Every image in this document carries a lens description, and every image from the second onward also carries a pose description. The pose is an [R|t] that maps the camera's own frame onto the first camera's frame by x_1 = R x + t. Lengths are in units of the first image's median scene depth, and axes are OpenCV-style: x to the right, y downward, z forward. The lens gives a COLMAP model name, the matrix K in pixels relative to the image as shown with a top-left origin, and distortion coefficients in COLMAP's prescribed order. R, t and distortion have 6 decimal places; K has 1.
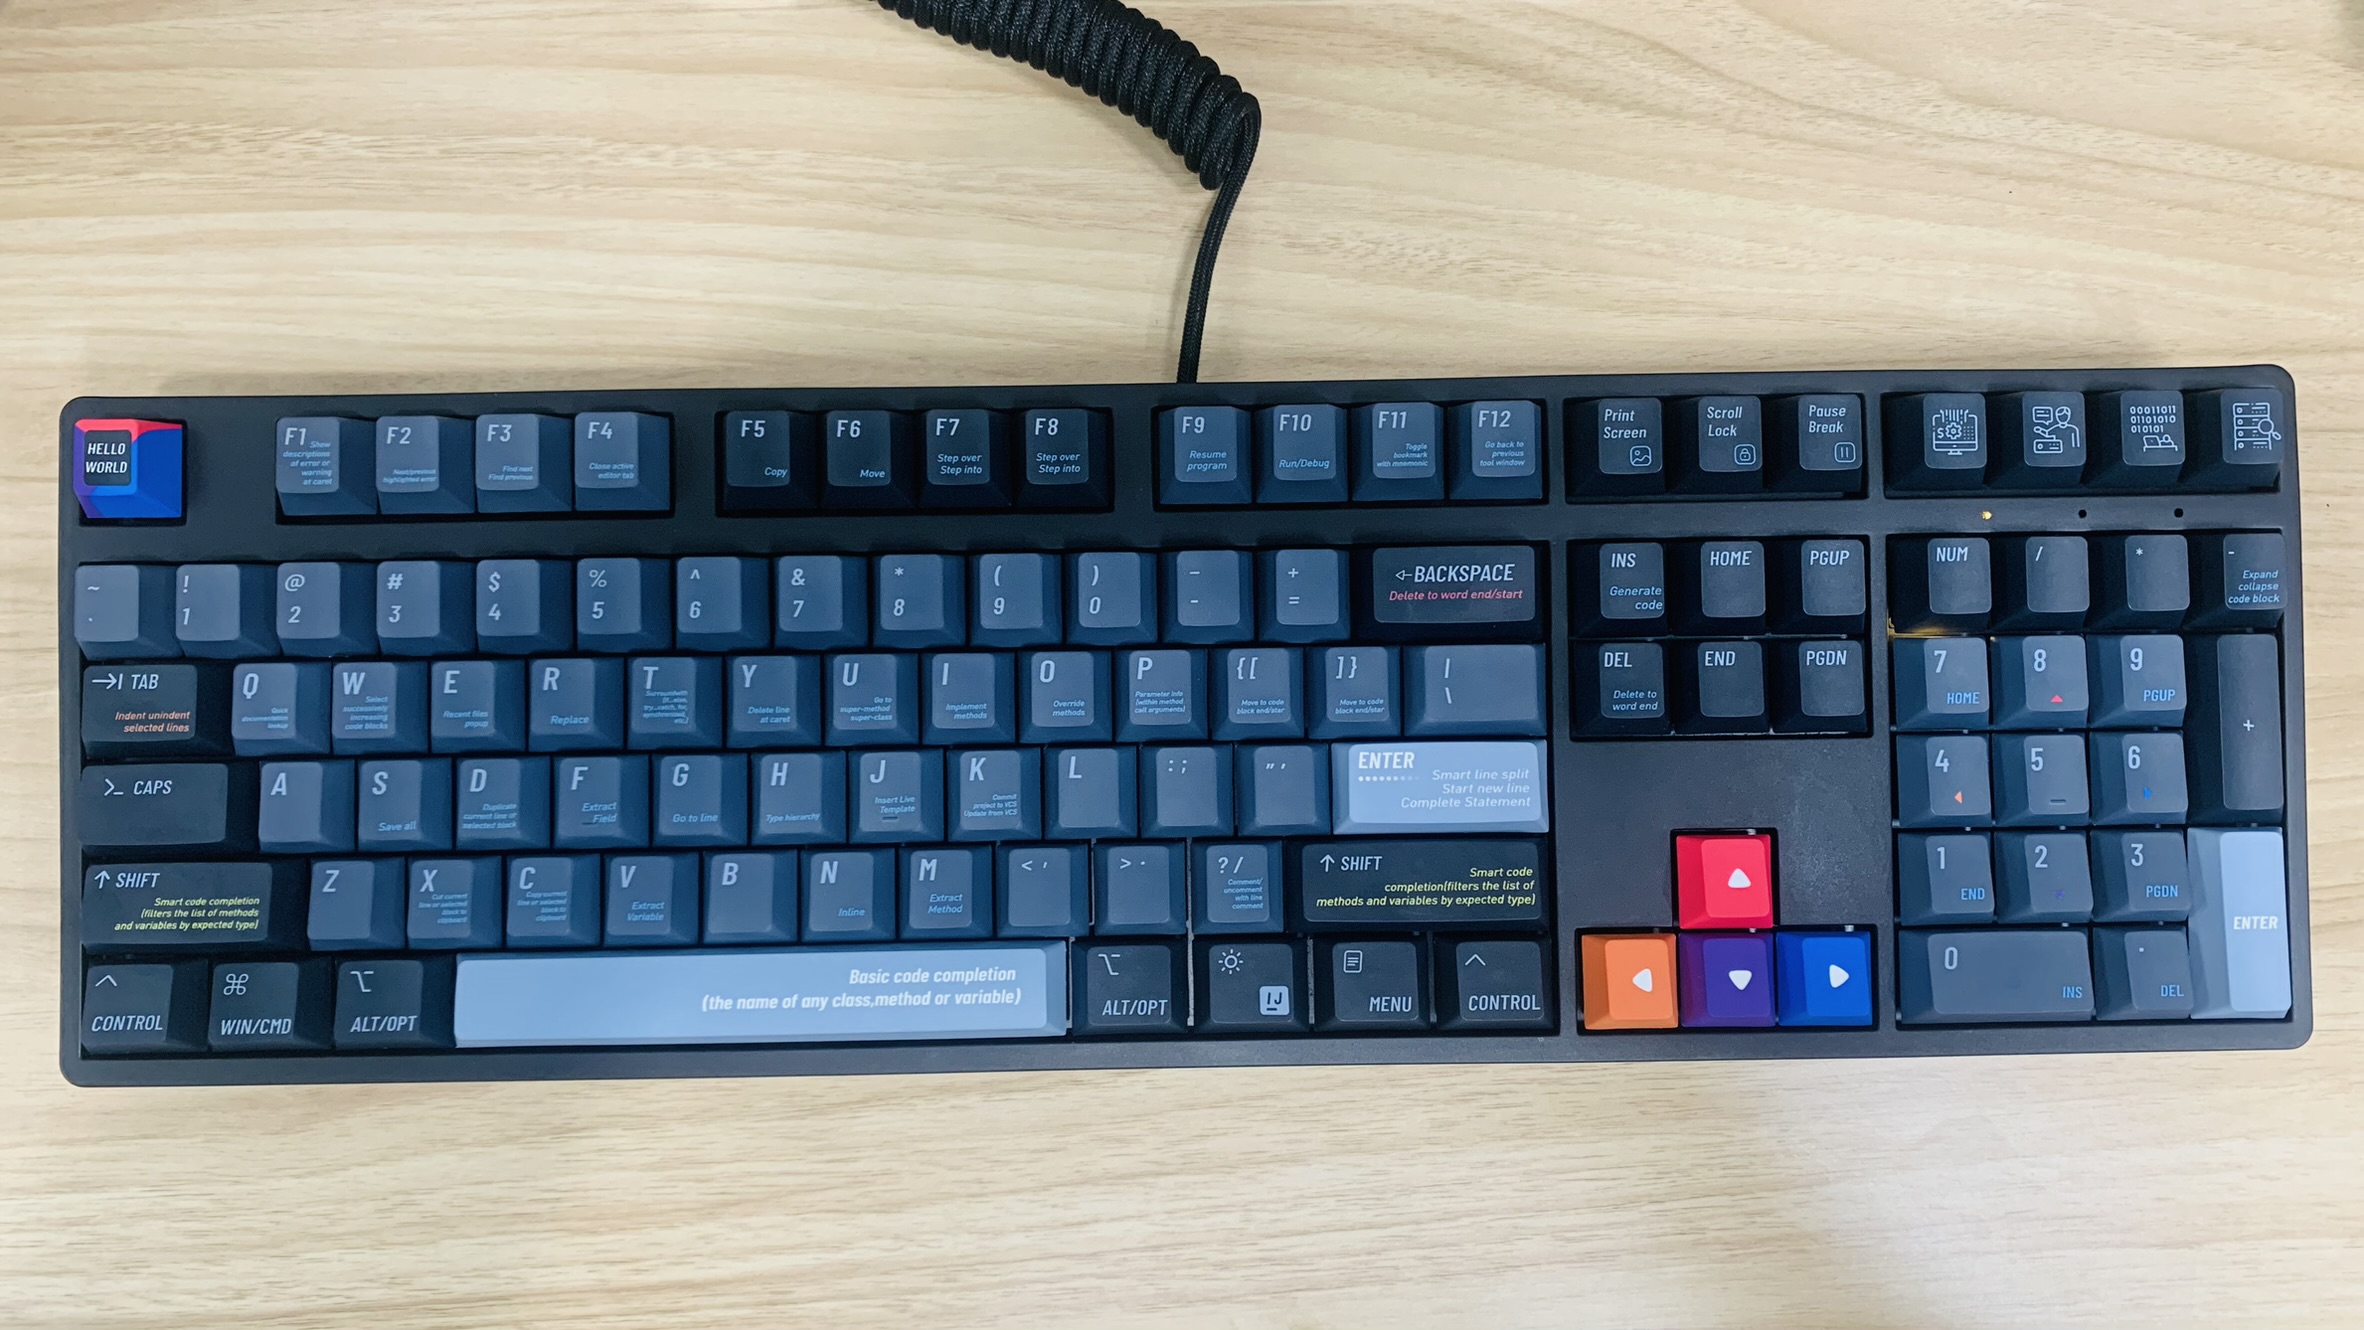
lens RADIAL K [[1816.9, 0, 1189.9], [0, 1816.9, 679.2], [0, 0, 1]] dist [-0.014972, 0.000149]
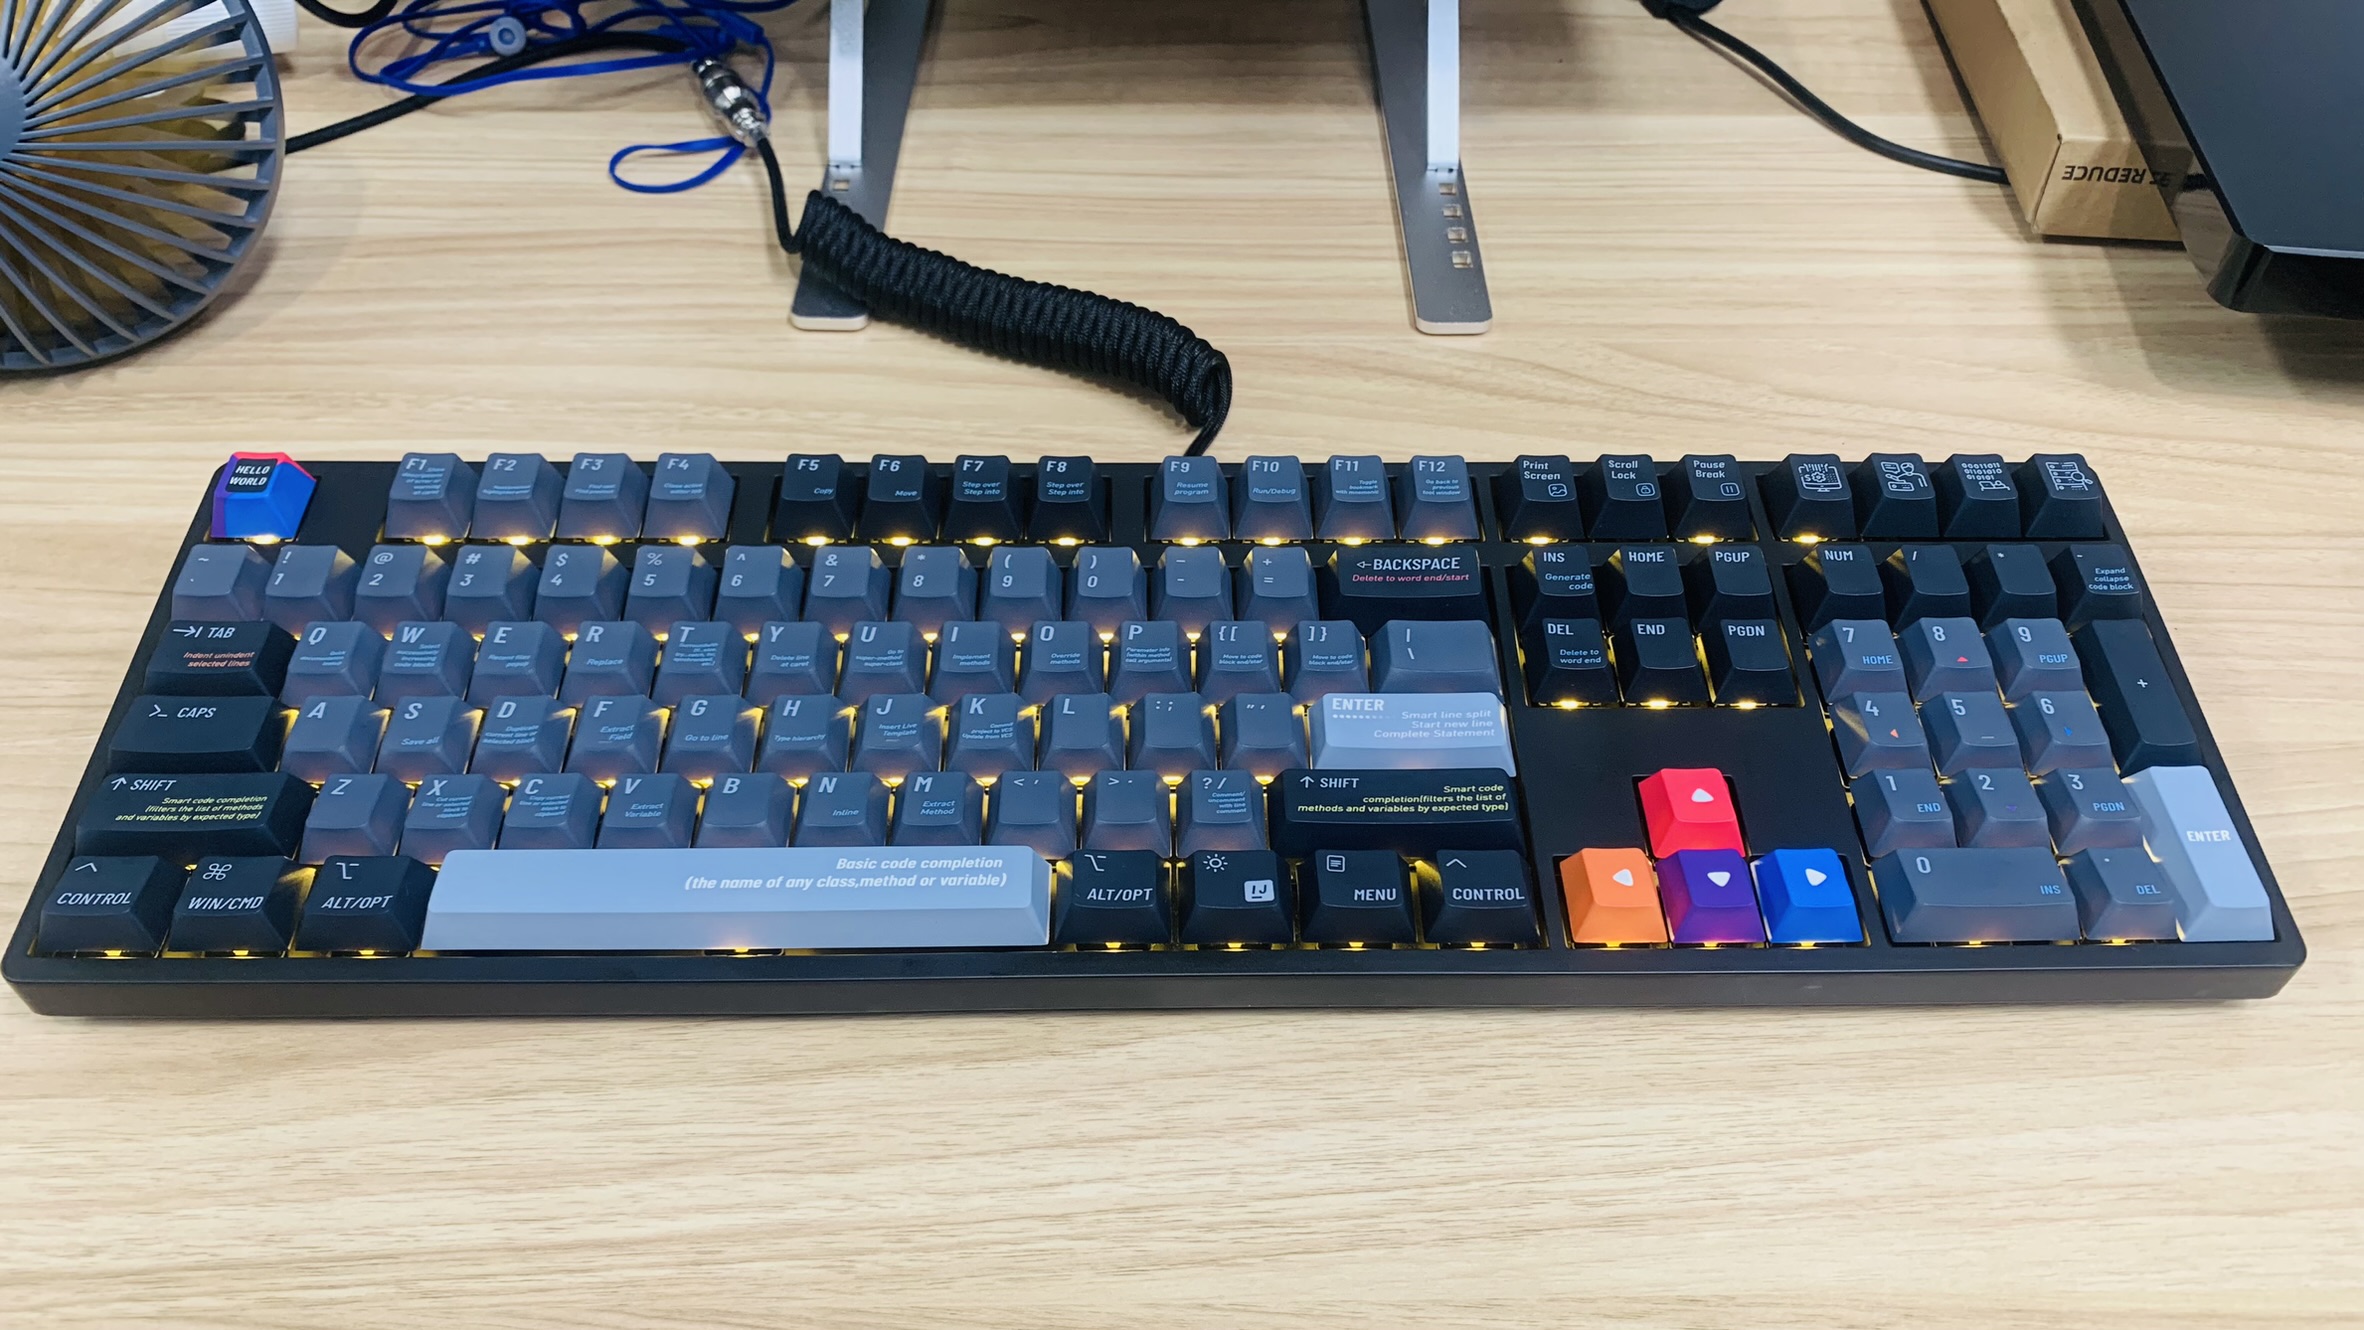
lens RADIAL K [[1816.9, 0, 1184.7], [0, 1816.9, 670.4], [0, 0, 1]] dist [-0.014972, 0.000149]
pose [[0.999850, 0.011462, 0.013008, -0.008463], [-0.001430, 0.802270, -0.596959, 0.636296], [-0.017278, 0.596851, 0.802166, 0.118430]]
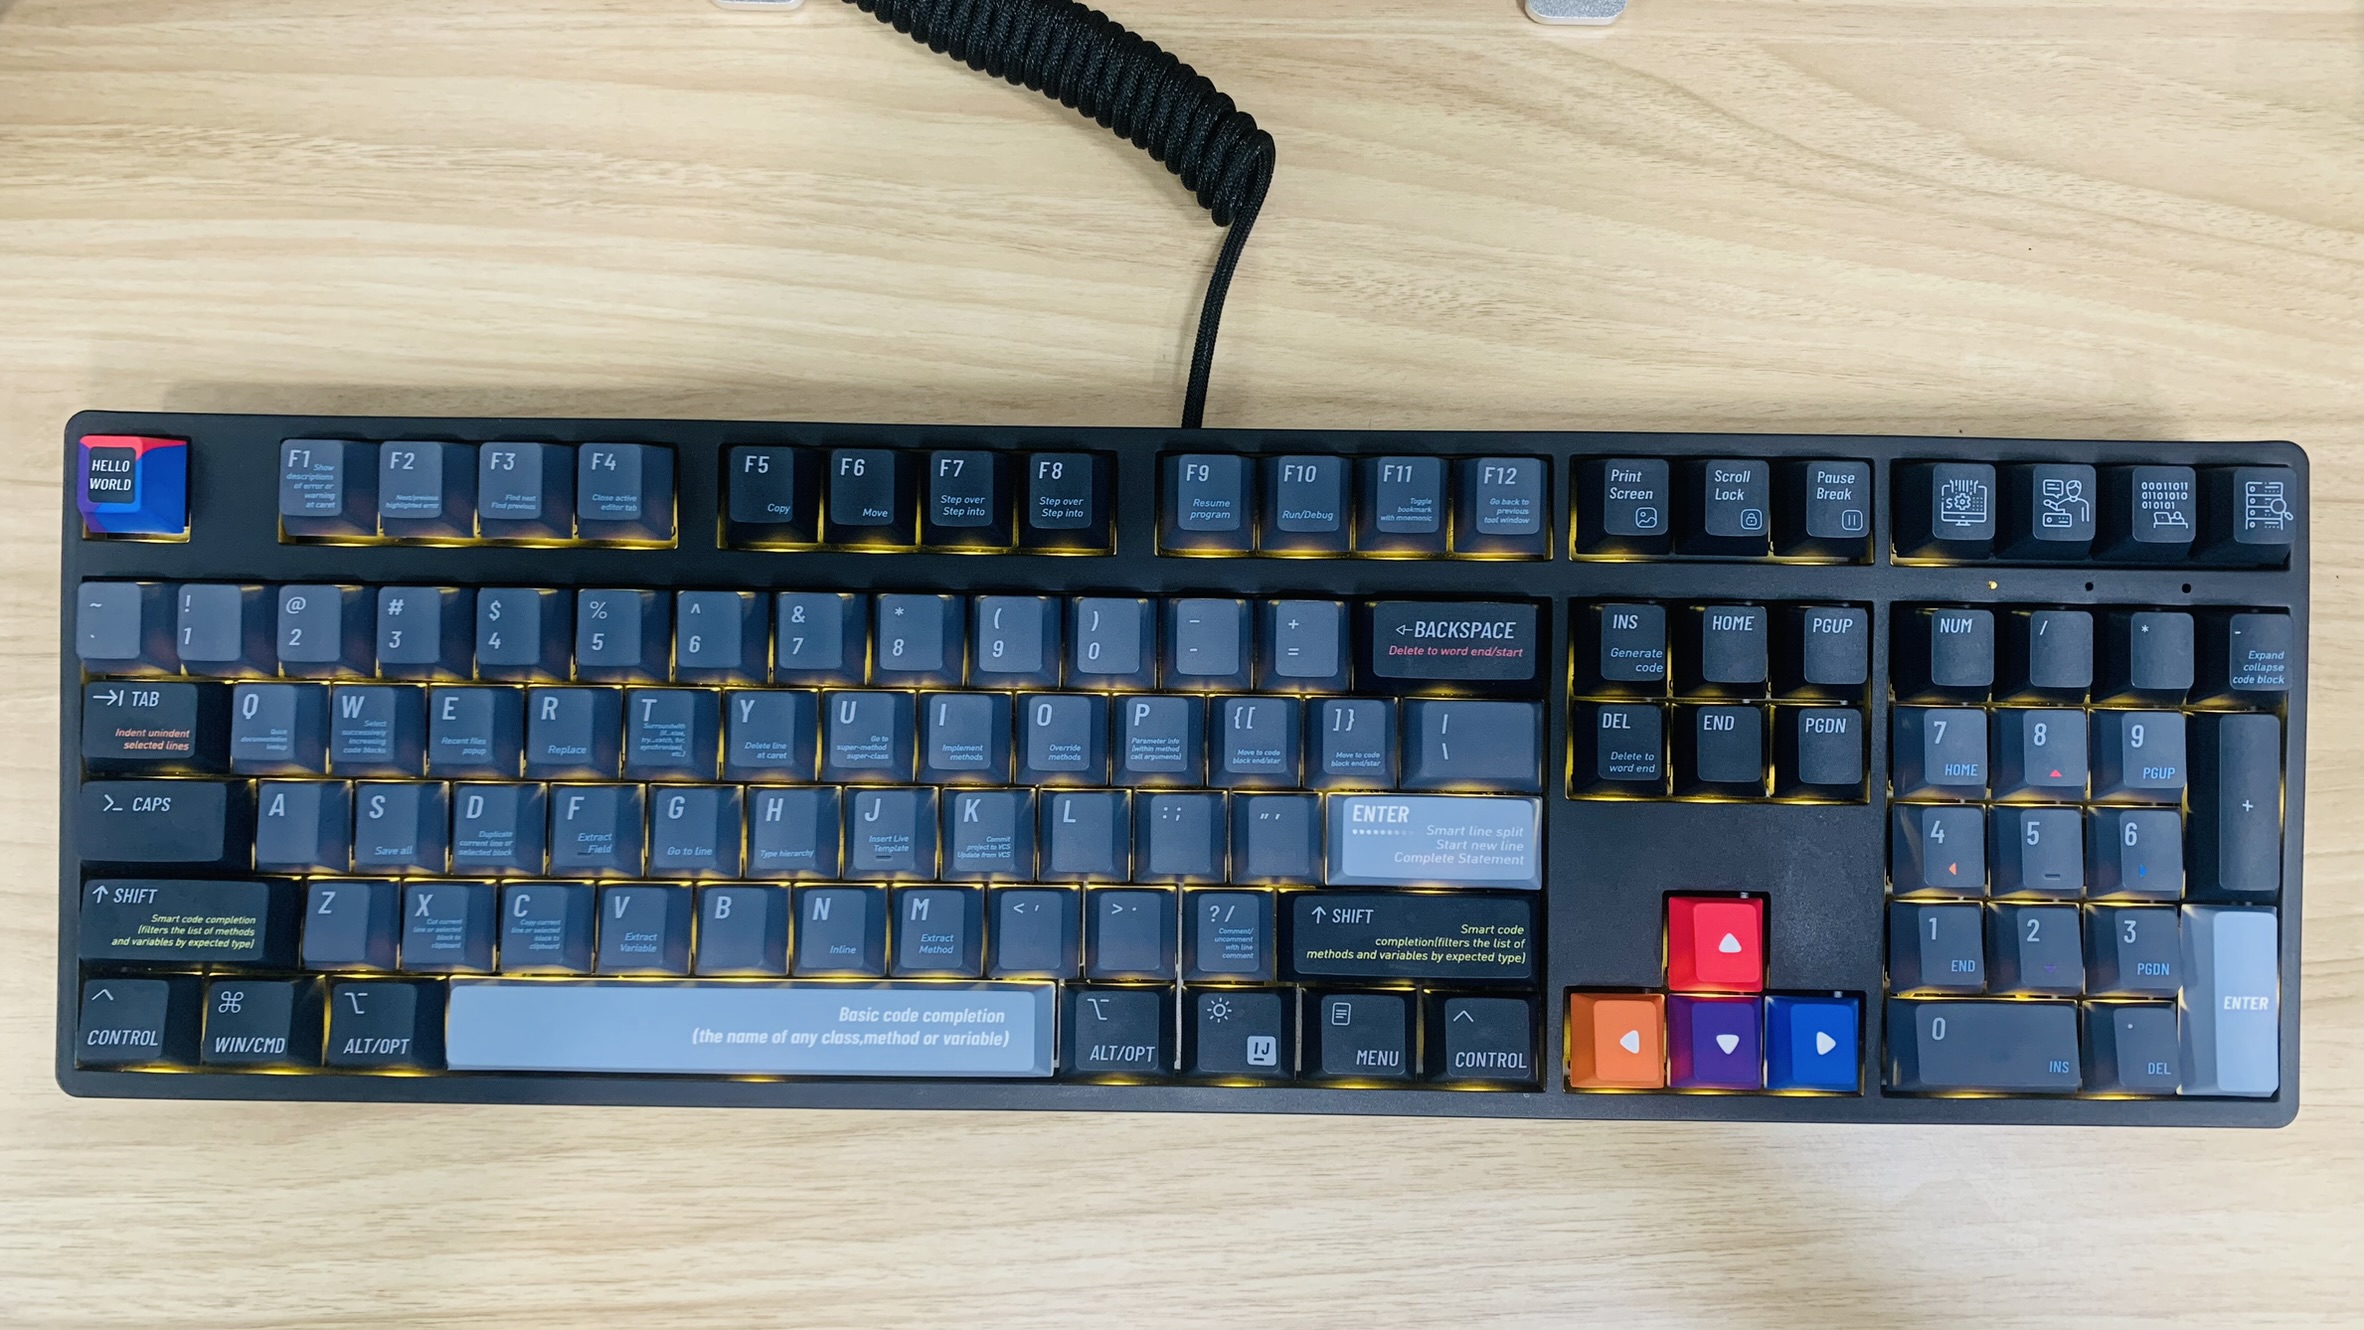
lens RADIAL K [[1816.9, 0, 1174.5], [0, 1816.9, 675.1], [0, 0, 1]] dist [-0.014972, 0.000149]
pose [[0.999542, 0.029521, -0.006669, -0.000935], [-0.029355, 0.999285, 0.023842, -0.049706], [0.007368, -0.023635, 0.999693, 0.001491]]
